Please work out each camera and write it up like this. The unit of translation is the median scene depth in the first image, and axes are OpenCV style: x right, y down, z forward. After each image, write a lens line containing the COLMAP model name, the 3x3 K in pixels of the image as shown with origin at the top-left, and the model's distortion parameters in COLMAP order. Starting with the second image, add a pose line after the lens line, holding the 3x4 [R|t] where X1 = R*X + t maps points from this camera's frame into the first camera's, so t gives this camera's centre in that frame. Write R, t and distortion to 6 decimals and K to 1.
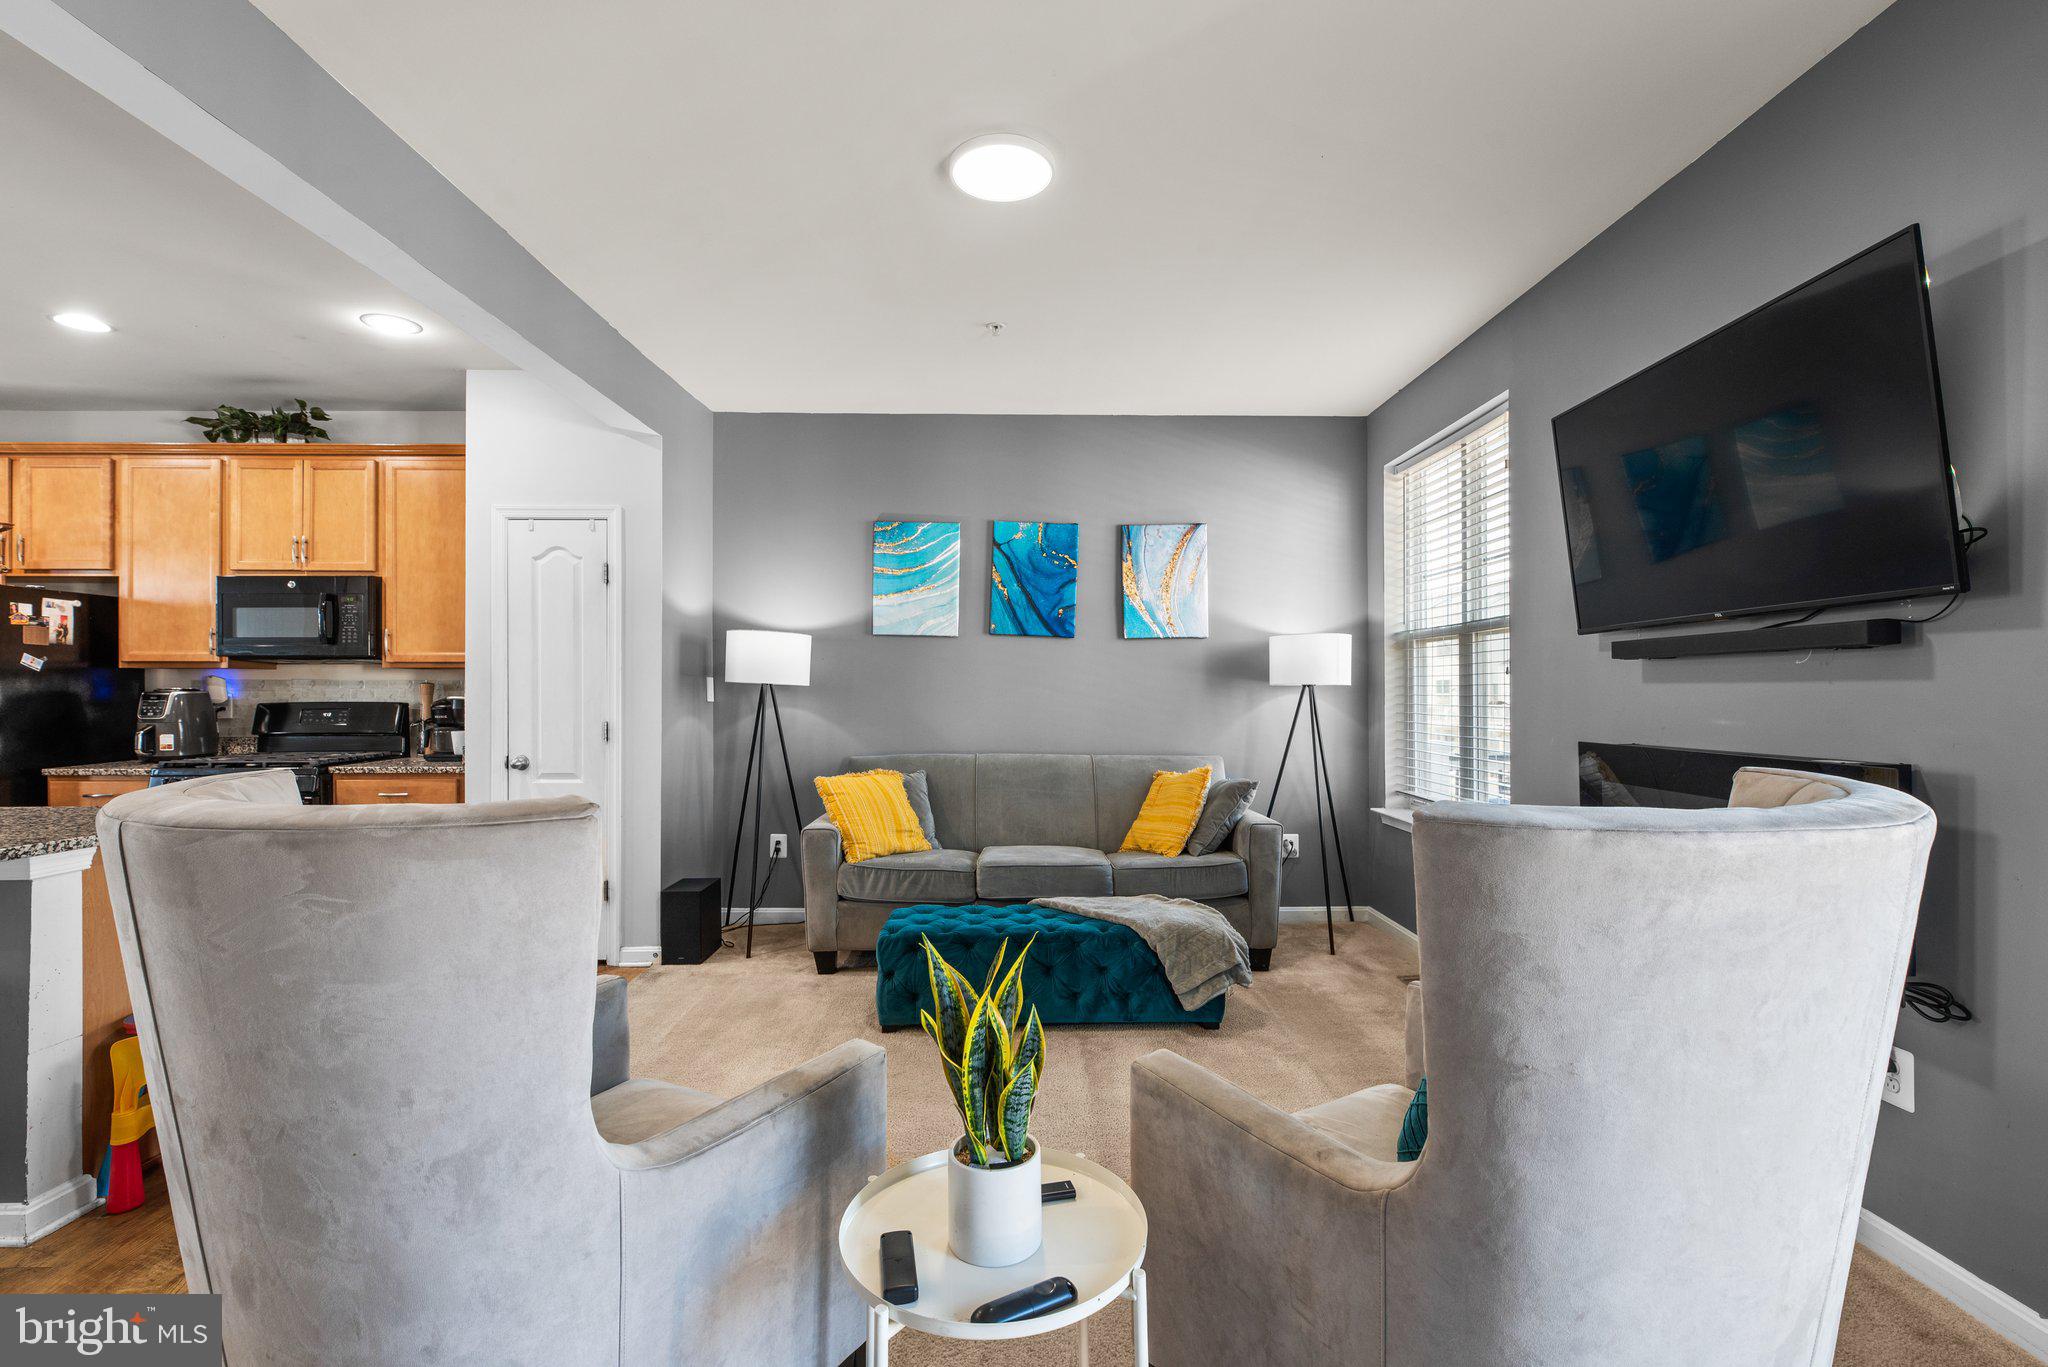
lens RADIAL K [[919.7, 0, 1028.9], [0, 919.7, 691.2], [0, 0, 1]] dist [0.002617, -0.000219]
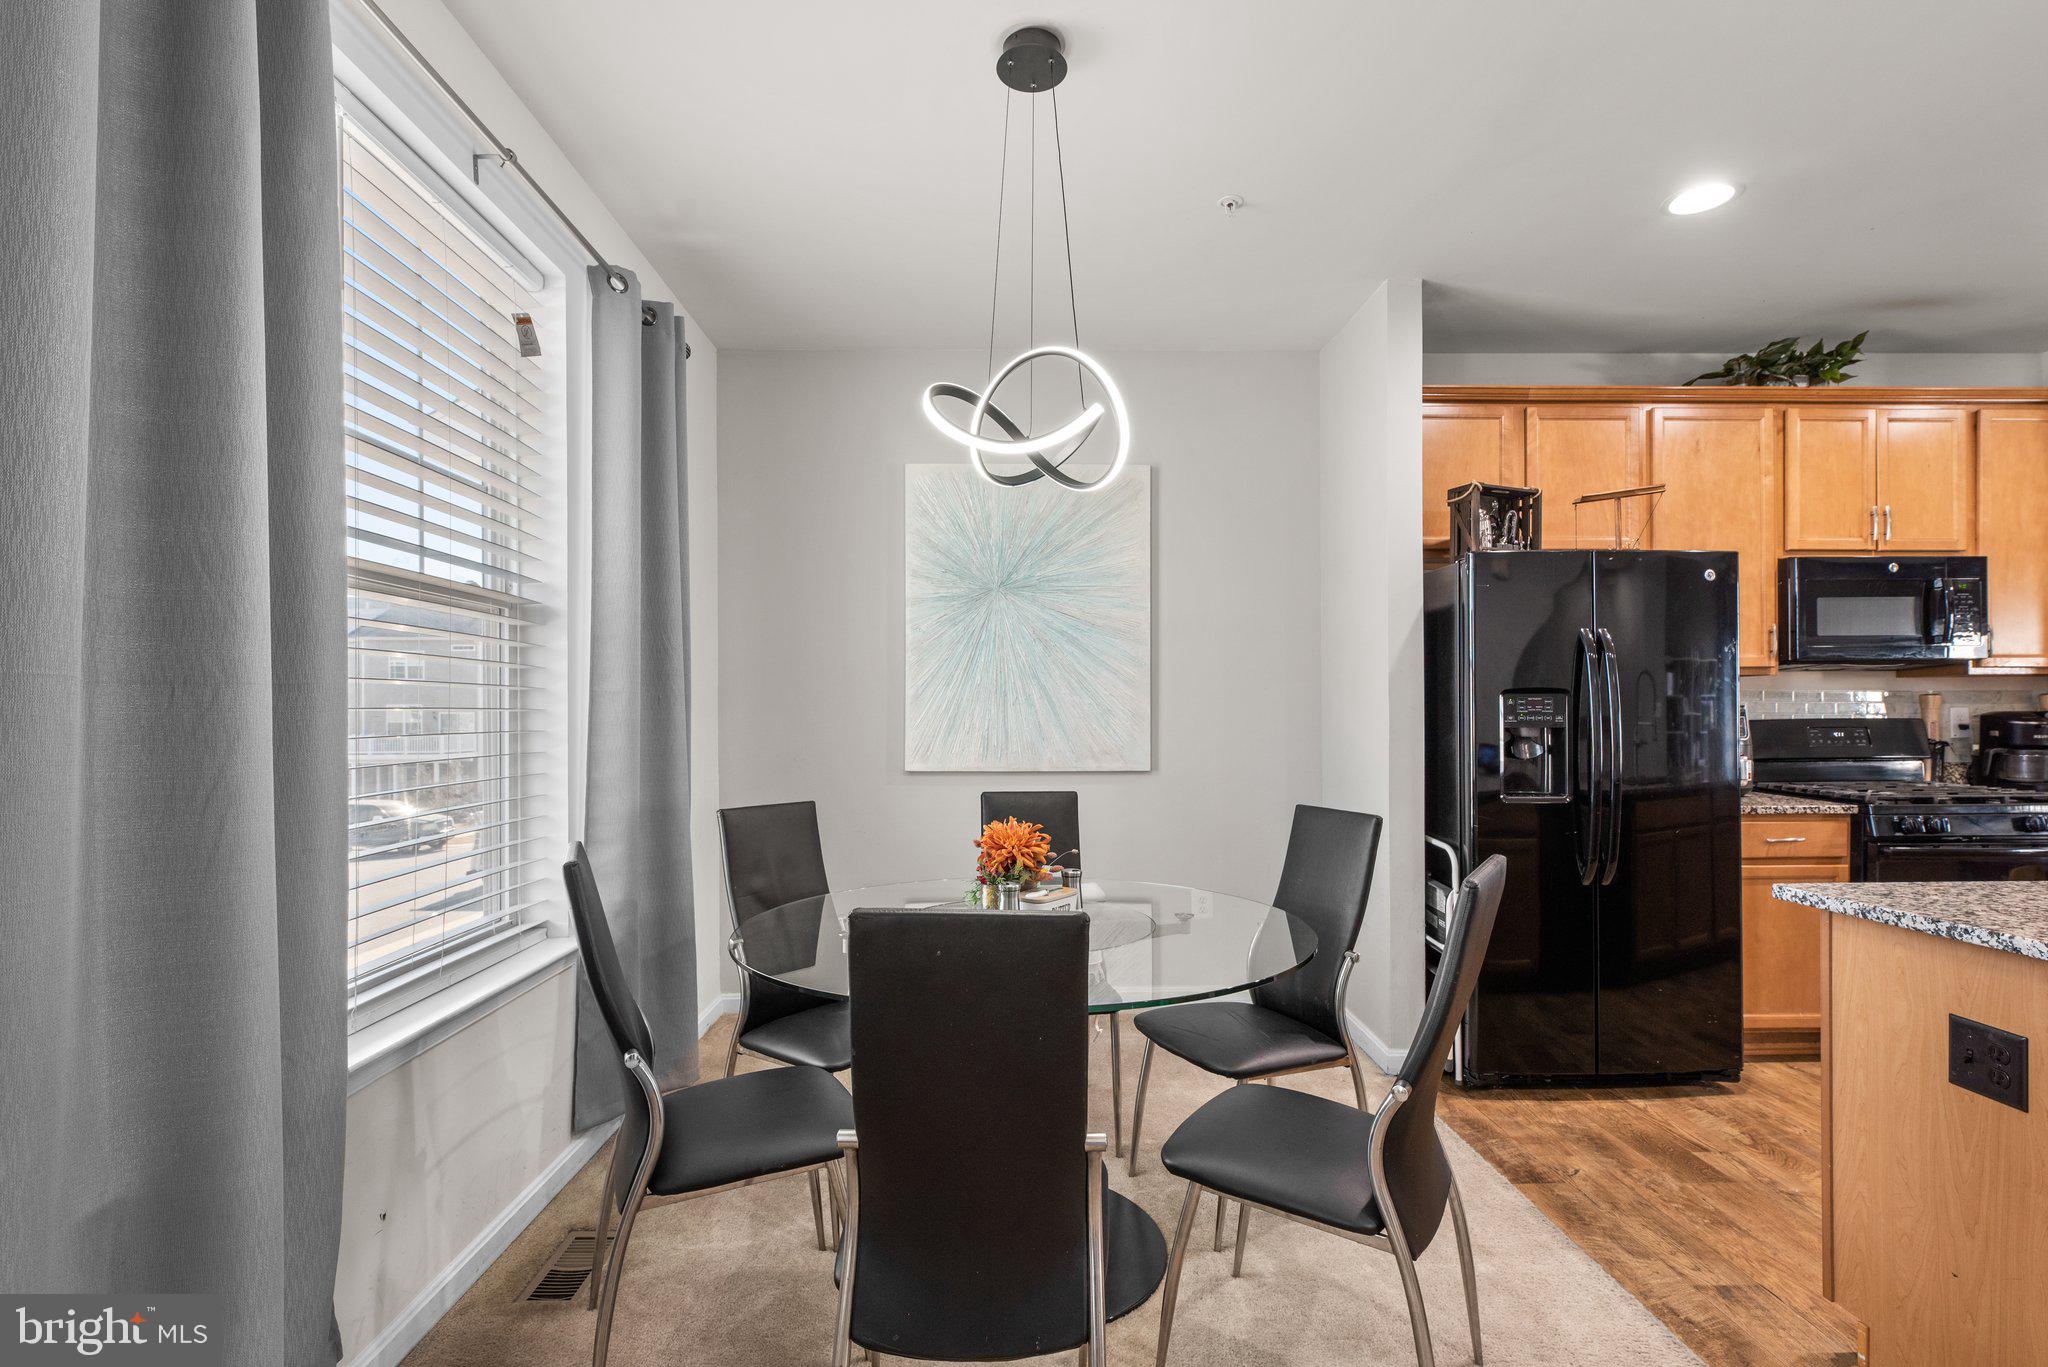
lens RADIAL K [[919.7, 0, 1013.5], [0, 919.7, 717.0], [0, 0, 1]] dist [0.002617, -0.000219]
pose [[0.999961, -0.002147, 0.008623, -1.533591], [0.002120, 0.999993, 0.003105, 0.006305], [-0.008630, -0.003087, 0.999958, 0.223765]]
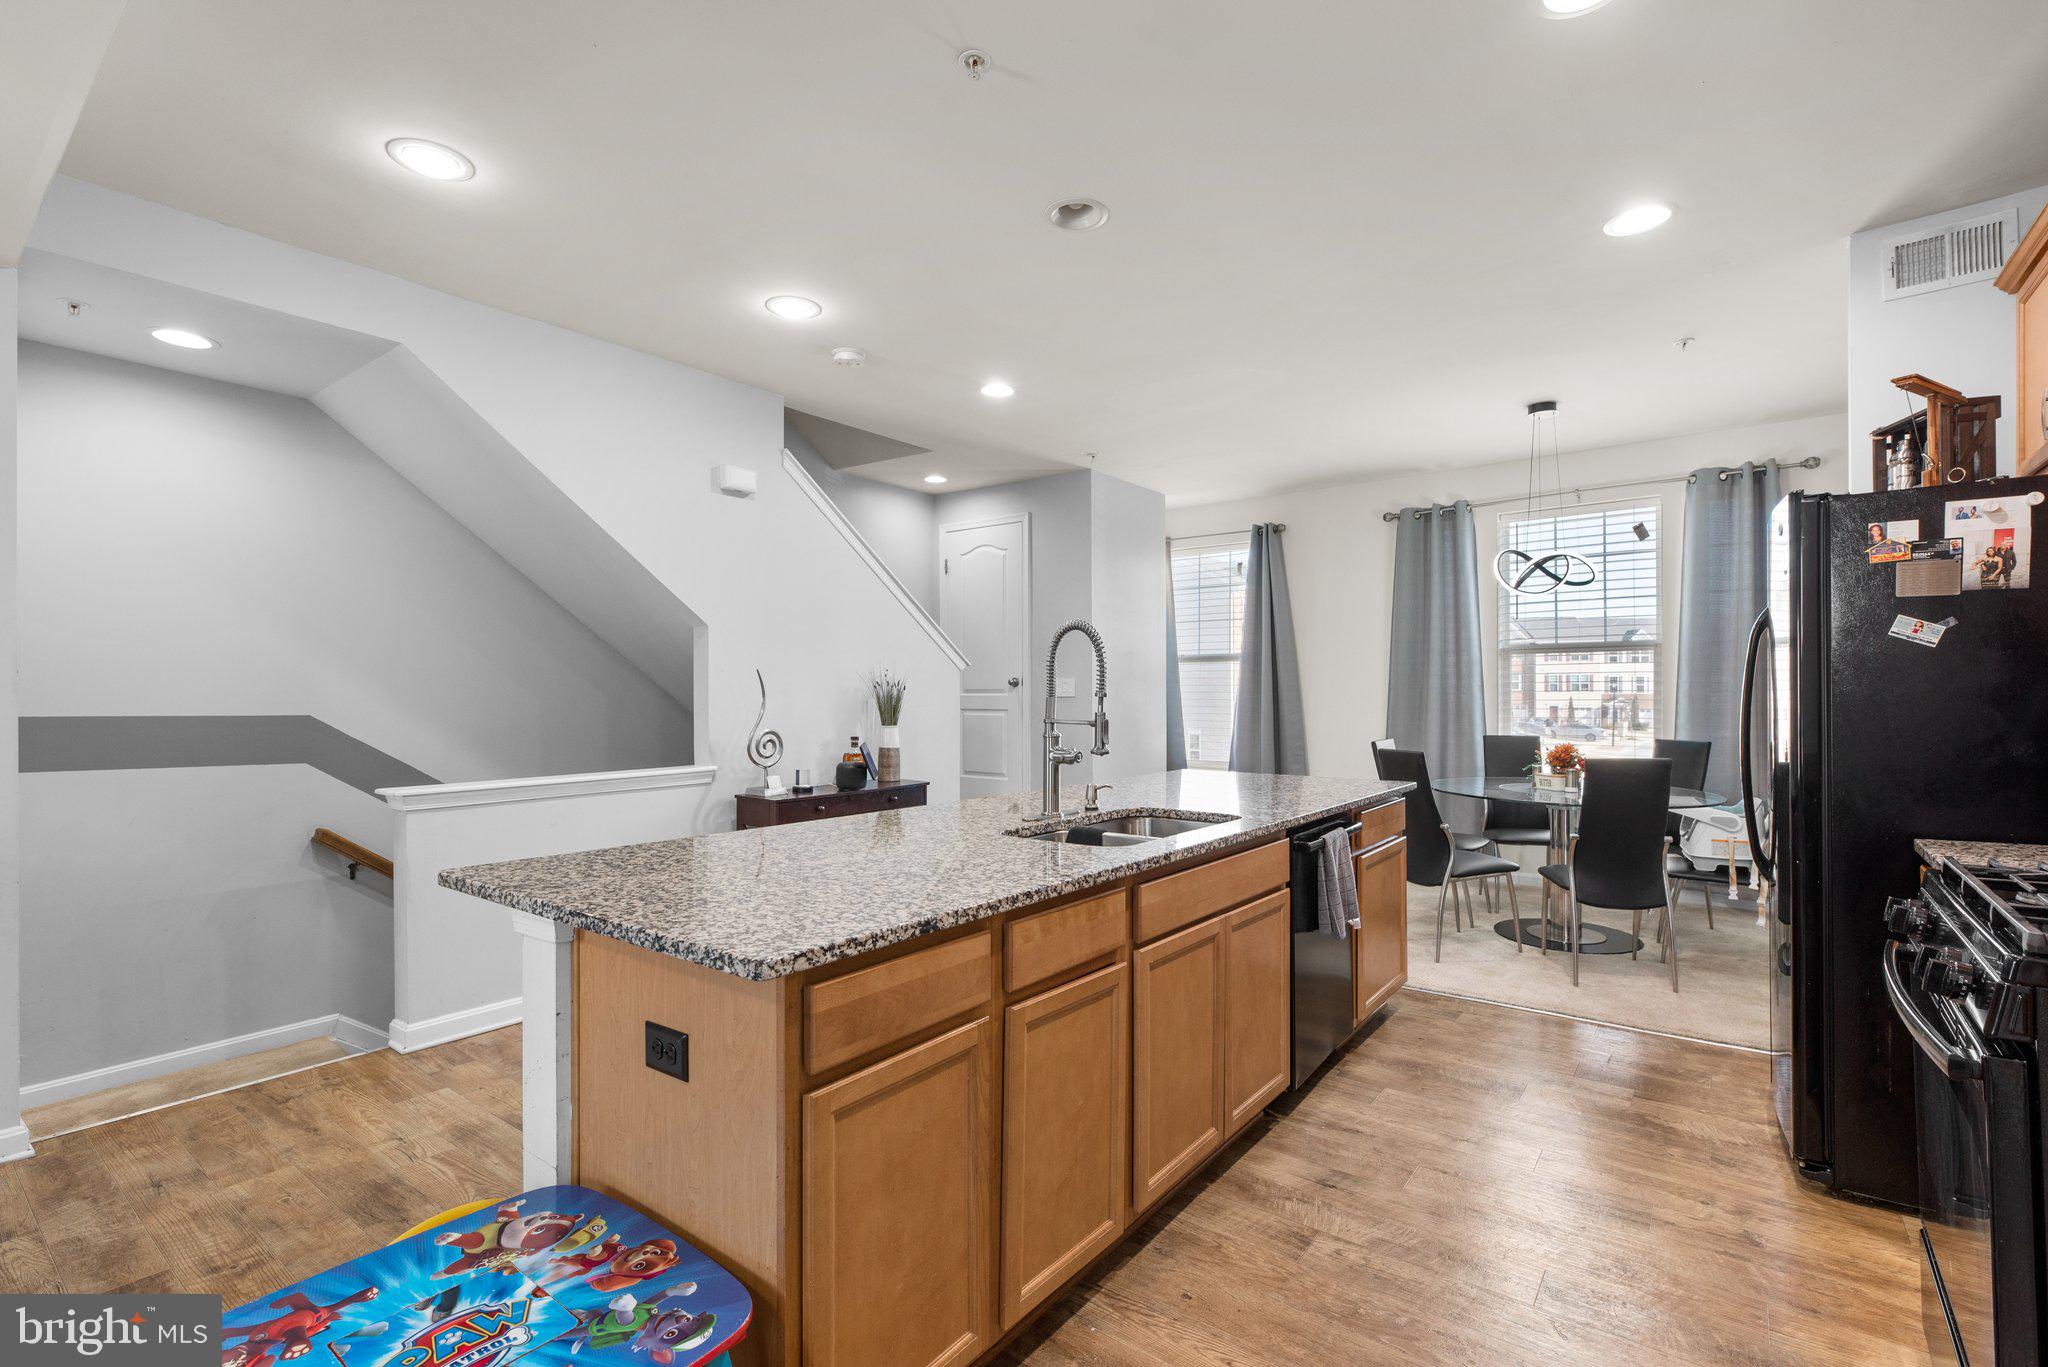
lens RADIAL K [[919.7, 0, 1029.9], [0, 919.7, 698.0], [0, 0, 1]] dist [0.002617, -0.000219]
pose [[-0.614102, 0.008023, -0.789186, -0.339066], [0.006089, 0.999967, 0.005428, 0.000515], [0.789204, -0.001472, -0.614130, 0.859777]]
